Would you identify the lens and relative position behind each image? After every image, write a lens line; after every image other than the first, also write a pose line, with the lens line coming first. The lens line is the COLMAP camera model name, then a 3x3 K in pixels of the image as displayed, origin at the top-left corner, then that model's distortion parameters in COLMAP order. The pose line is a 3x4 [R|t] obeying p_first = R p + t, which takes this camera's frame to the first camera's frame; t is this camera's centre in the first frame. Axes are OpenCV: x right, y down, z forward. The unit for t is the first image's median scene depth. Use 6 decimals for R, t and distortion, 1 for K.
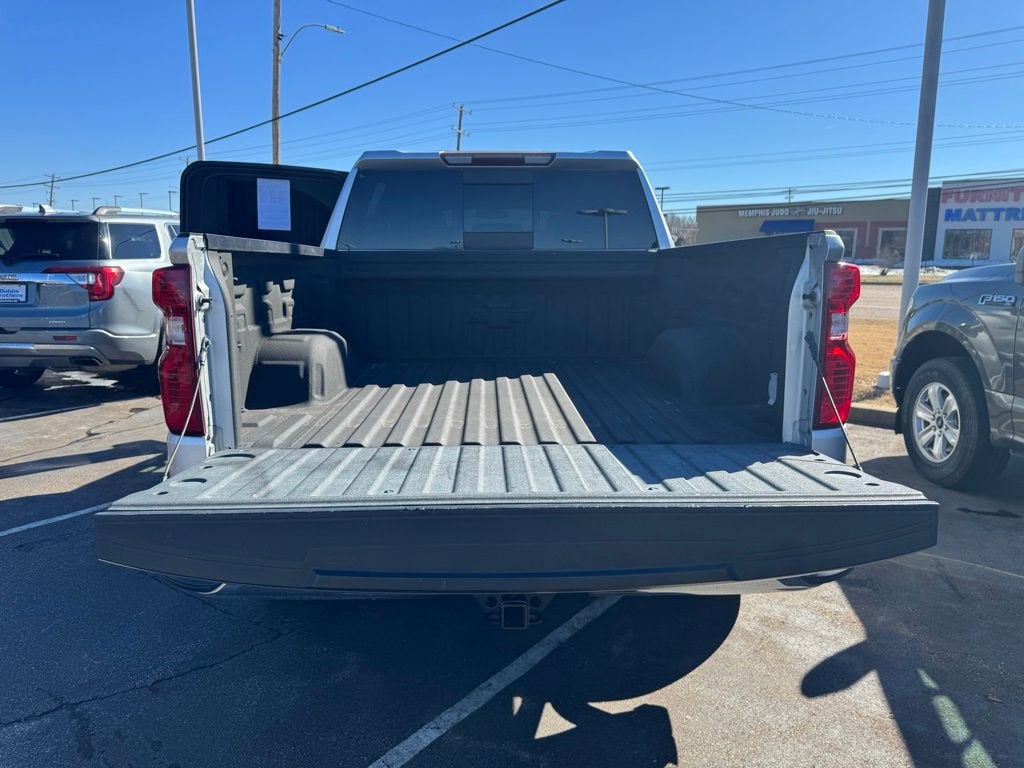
lens RADIAL K [[732.4, 0, 505.2], [0, 732.4, 371.8], [0, 0, 1]] dist [0.052833, -0.057814]
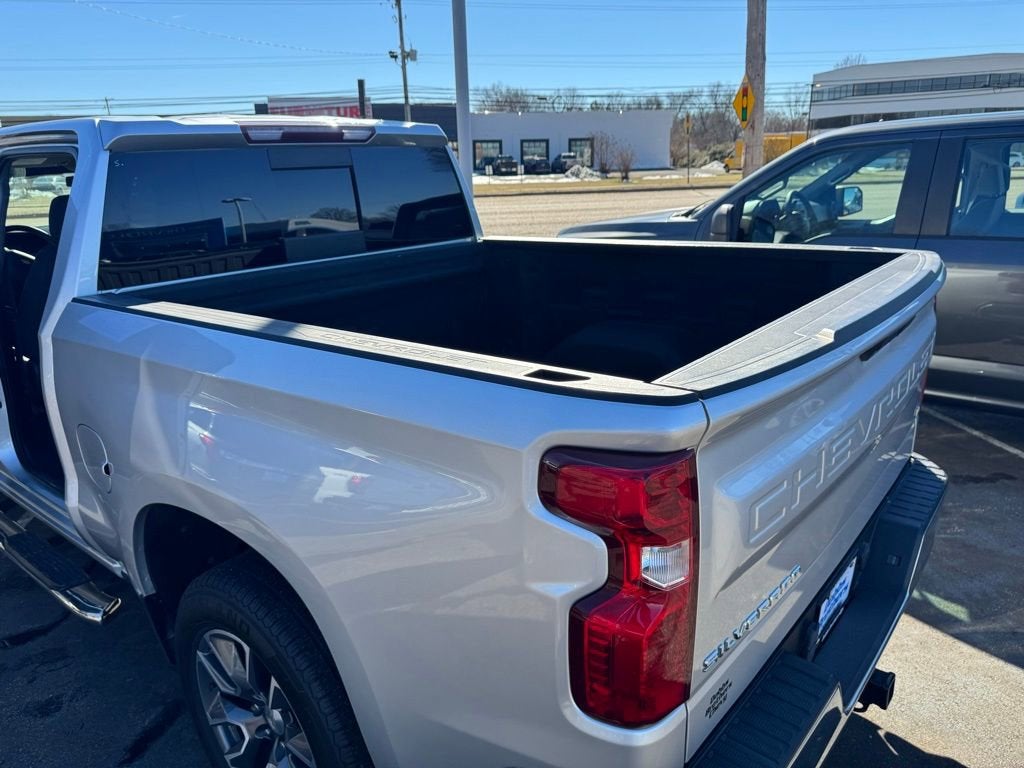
lens RADIAL K [[732.4, 0, 505.2], [0, 732.4, 371.8], [0, 0, 1]] dist [0.052833, -0.057814]
pose [[0.655781, -0.233490, 0.717937, -0.699914], [0.150074, 0.972310, 0.179138, -0.246303], [-0.739884, -0.009732, 0.672664, 0.552729]]
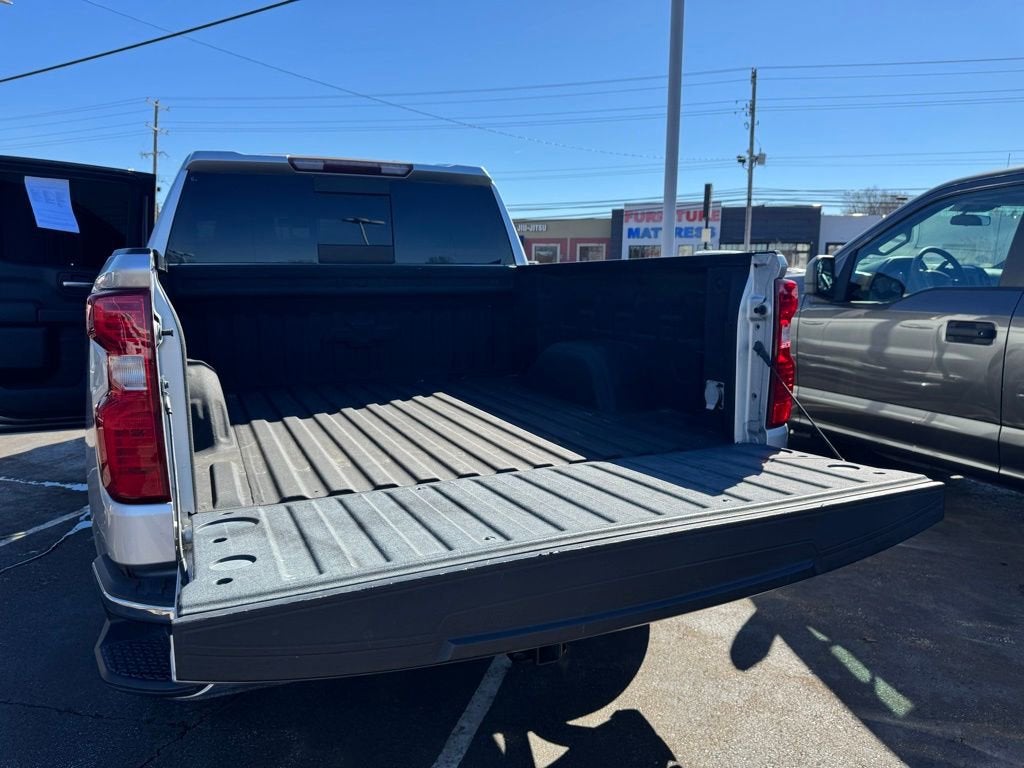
lens RADIAL K [[733.5, 0, 516.1], [0, 733.5, 382.1], [0, 0, 1]] dist [0.056414, -0.081959]
pose [[0.924664, -0.060202, 0.375995, -0.280591], [0.060988, 0.998090, 0.009825, -0.021778], [-0.375869, 0.013846, 0.926570, 0.091109]]
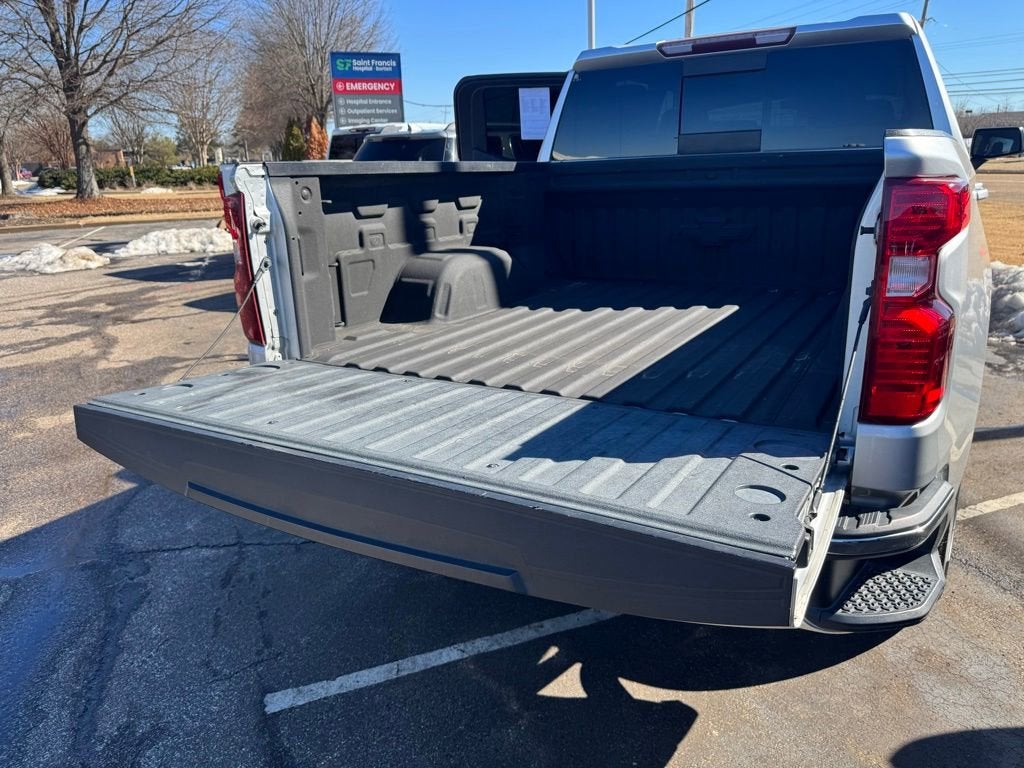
lens RADIAL K [[732.9, 0, 512.9], [0, 732.9, 373.5], [0, 0, 1]] dist [0.080946, -0.090977]
pose [[0.850311, 0.118902, -0.512673, 0.400267], [-0.050369, 0.988058, 0.145616, -0.044780], [0.523865, -0.097996, 0.846146, 0.186067]]
